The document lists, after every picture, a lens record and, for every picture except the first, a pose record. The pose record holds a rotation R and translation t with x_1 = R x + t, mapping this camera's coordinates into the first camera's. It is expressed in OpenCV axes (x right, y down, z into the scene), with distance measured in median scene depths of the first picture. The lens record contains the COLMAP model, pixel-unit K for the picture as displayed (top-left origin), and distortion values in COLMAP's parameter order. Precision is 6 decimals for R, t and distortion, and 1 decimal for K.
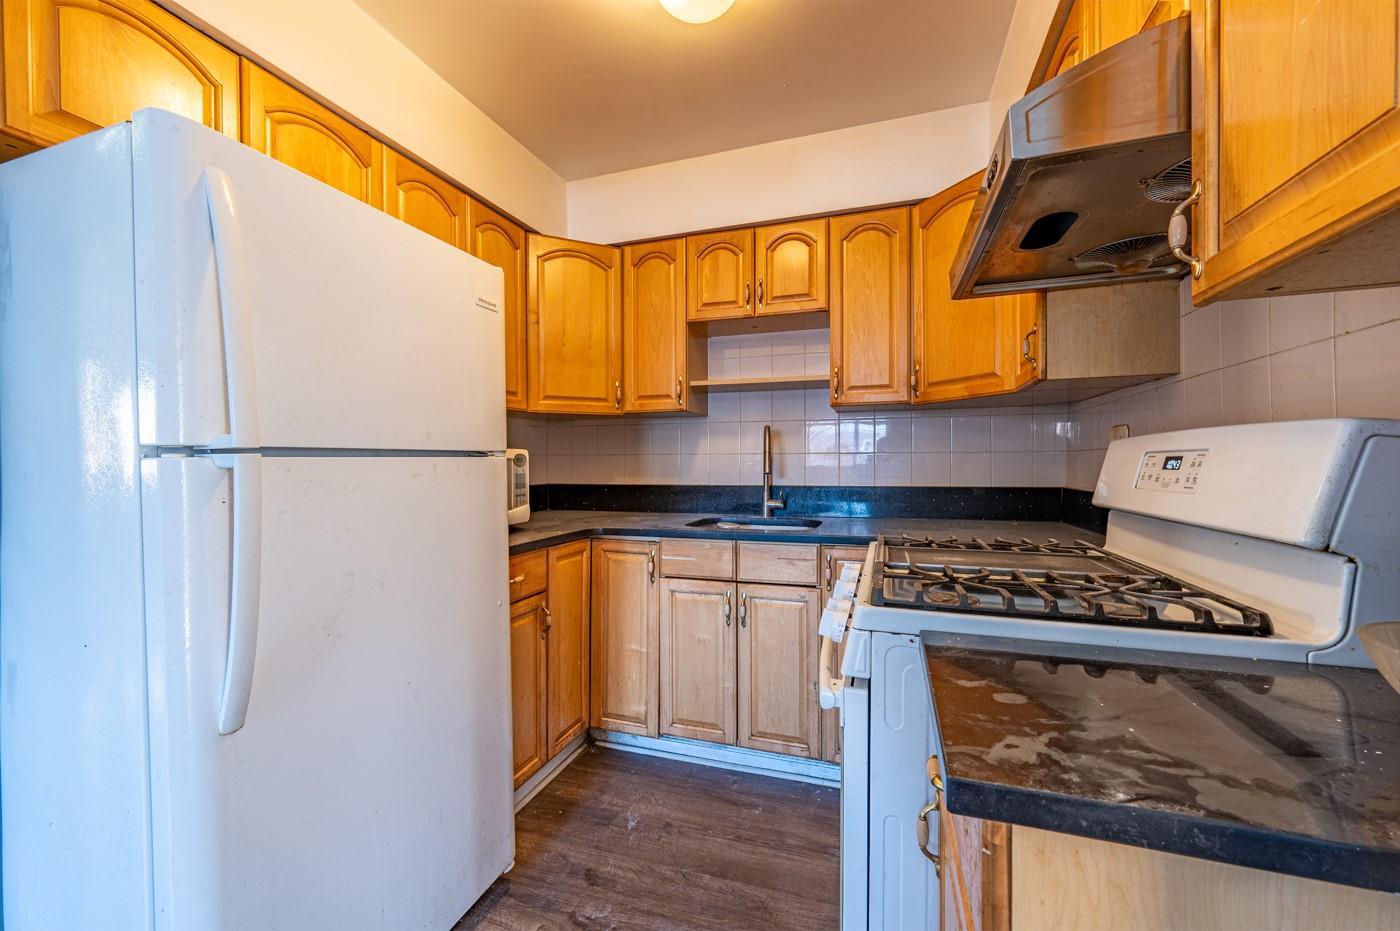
lens RADIAL K [[549.4, 0, 703.8], [0, 549.4, 464.3], [0, 0, 1]] dist [-0.000468, -0.000098]
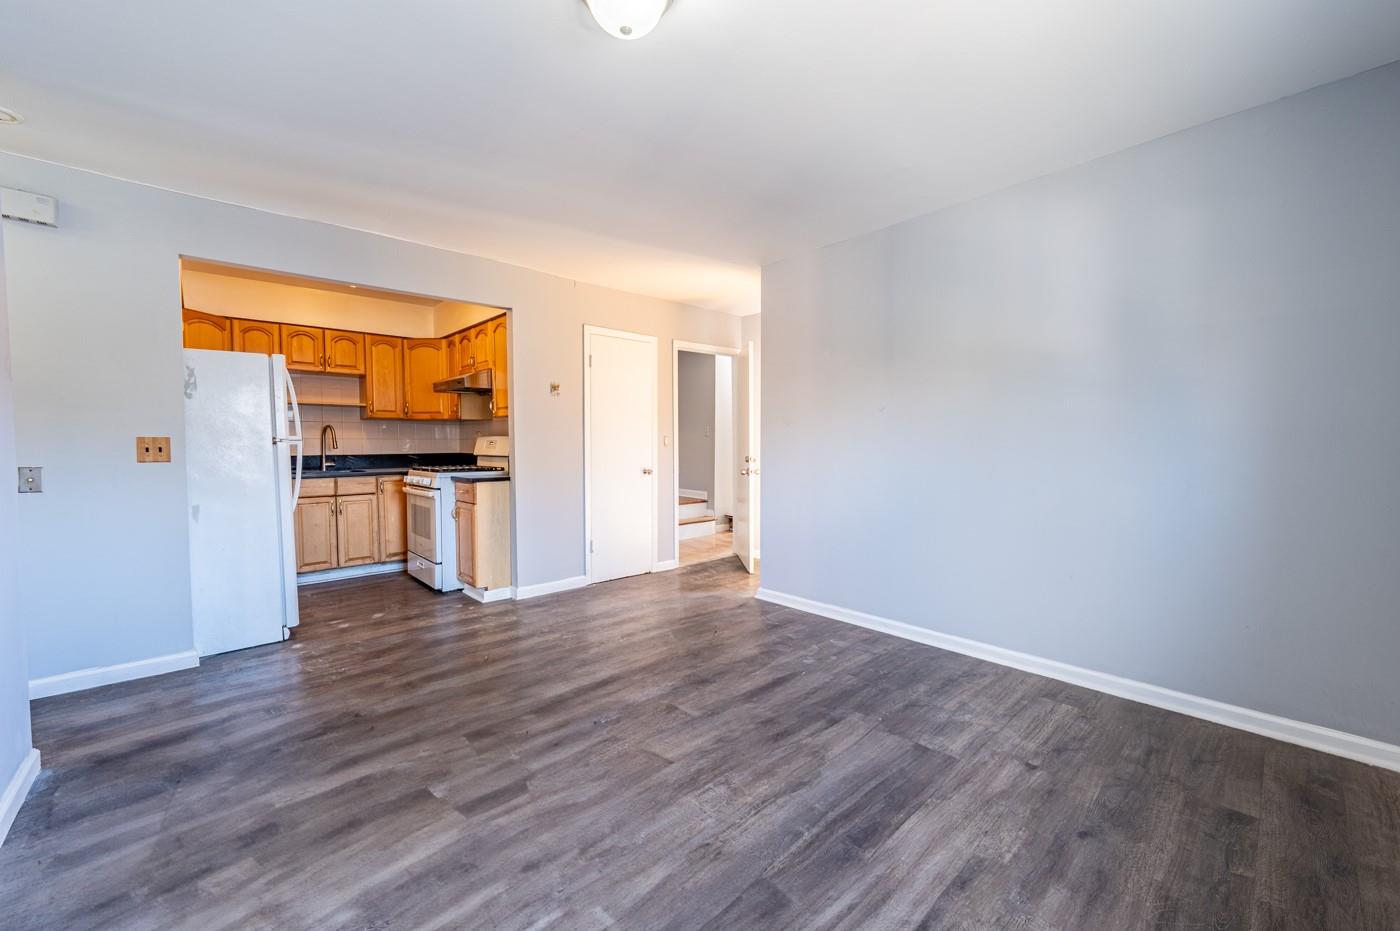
lens RADIAL K [[552.1, 0, 695.0], [0, 552.1, 466.0], [0, 0, 1]] dist [0.000094, 0.000356]
pose [[0.492278, -0.036532, 0.869671, -1.176747], [0.006119, 0.999239, 0.038511, 0.011919], [-0.870416, -0.013636, 0.492127, -1.393050]]
